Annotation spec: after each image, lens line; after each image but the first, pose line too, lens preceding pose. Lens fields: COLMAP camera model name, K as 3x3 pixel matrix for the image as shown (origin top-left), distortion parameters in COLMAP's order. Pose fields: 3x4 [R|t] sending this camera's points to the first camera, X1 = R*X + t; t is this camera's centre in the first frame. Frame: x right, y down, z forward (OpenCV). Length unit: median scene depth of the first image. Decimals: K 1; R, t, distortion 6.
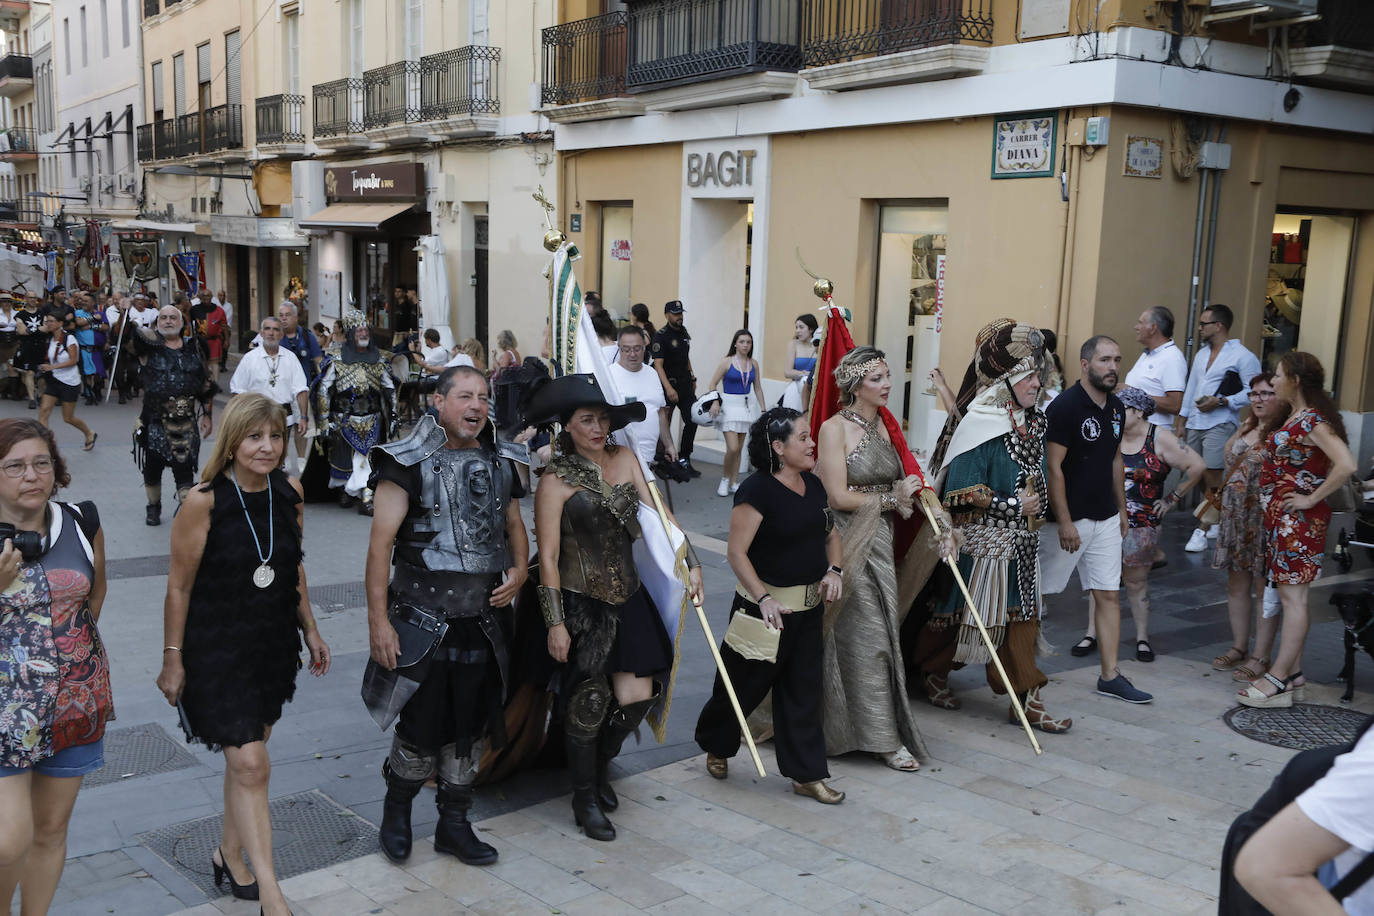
lens RADIAL K [[1434.1, 0, 682.6], [0, 1434.1, 480.5], [0, 0, 1]] dist [-0.010308, 0.139071]
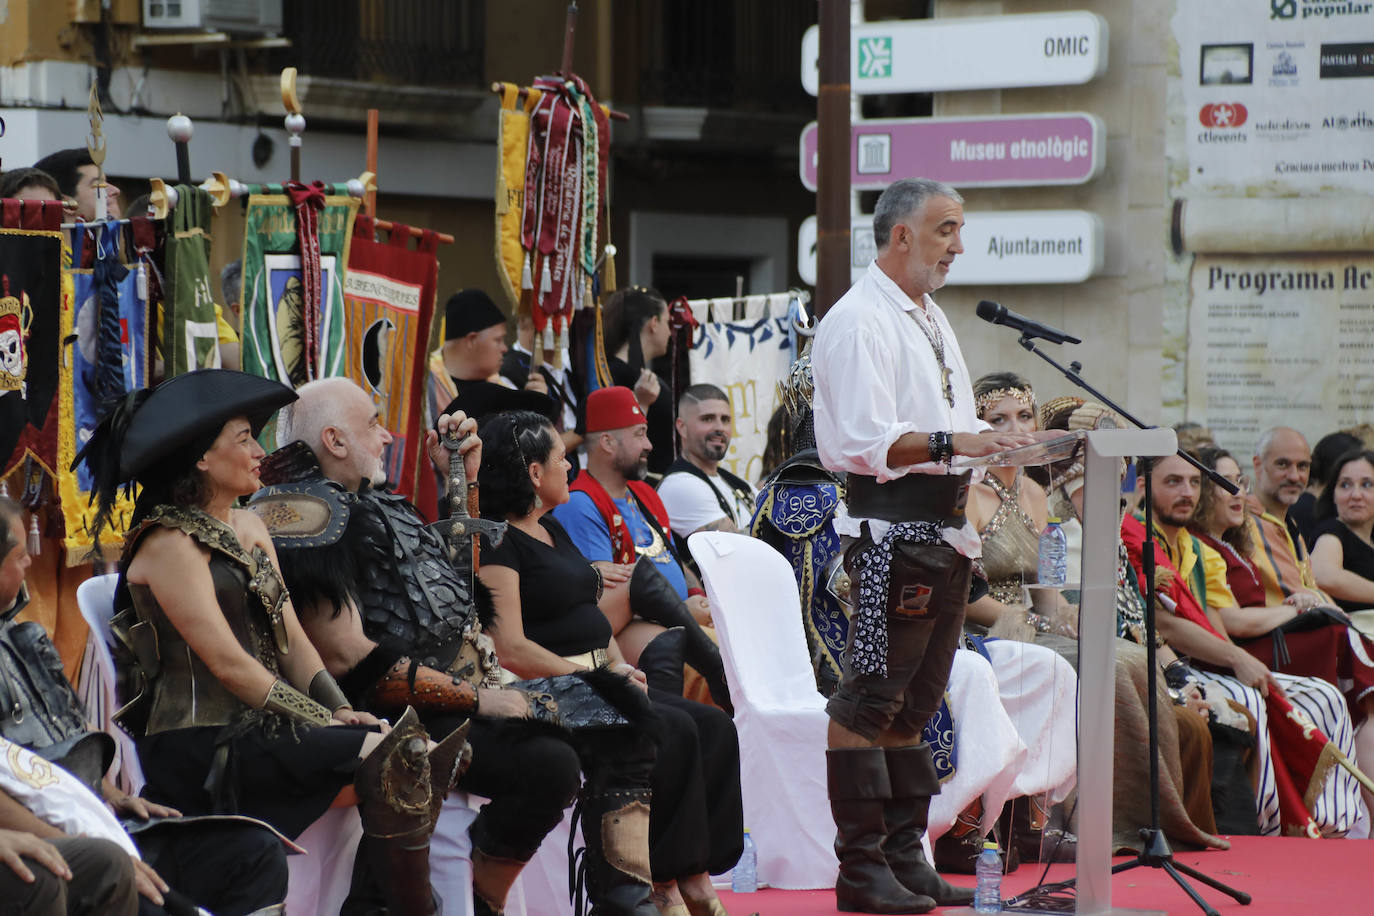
lens RADIAL K [[6898.8, 0, 687.0], [0, 6898.8, 458.0], [0, 0, 1]] dist [2.435147, 2.582719]
pose [[0.883889, -0.036741, 0.466252, -0.594049], [0.102630, 0.987848, -0.116716, 0.177603], [-0.456298, 0.151015, 0.876919, -1.233295]]
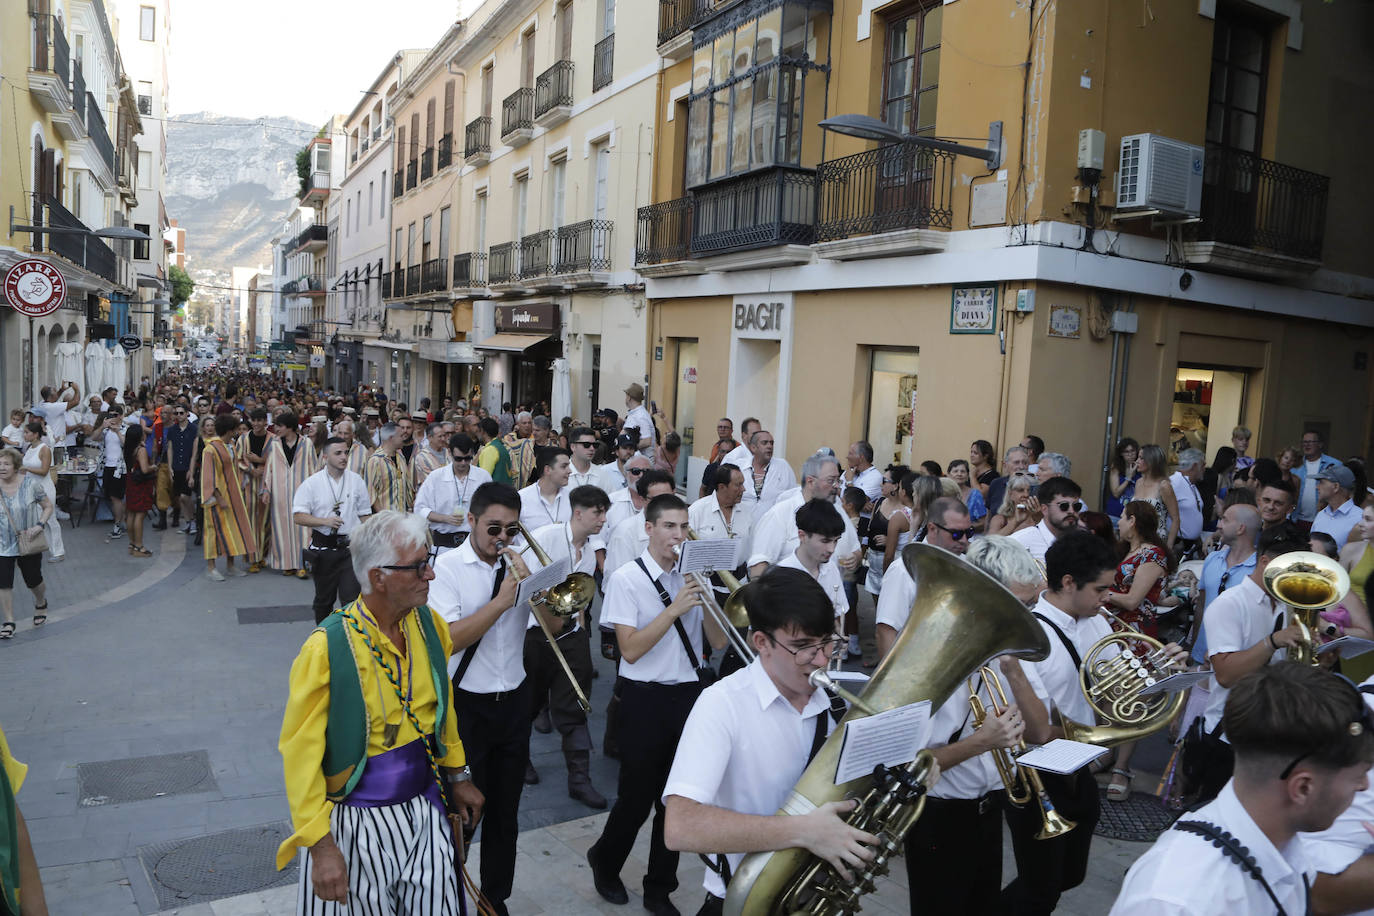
lens RADIAL K [[1093.5, 0, 684.7], [0, 1093.5, 483.5], [0, 0, 1]] dist [-0.143751, 0.082834]
pose [[0.993826, 0.035546, -0.105104, 0.057506], [-0.040764, 0.998019, -0.047919, -0.015552], [0.103193, 0.051907, 0.993306, 0.026016]]
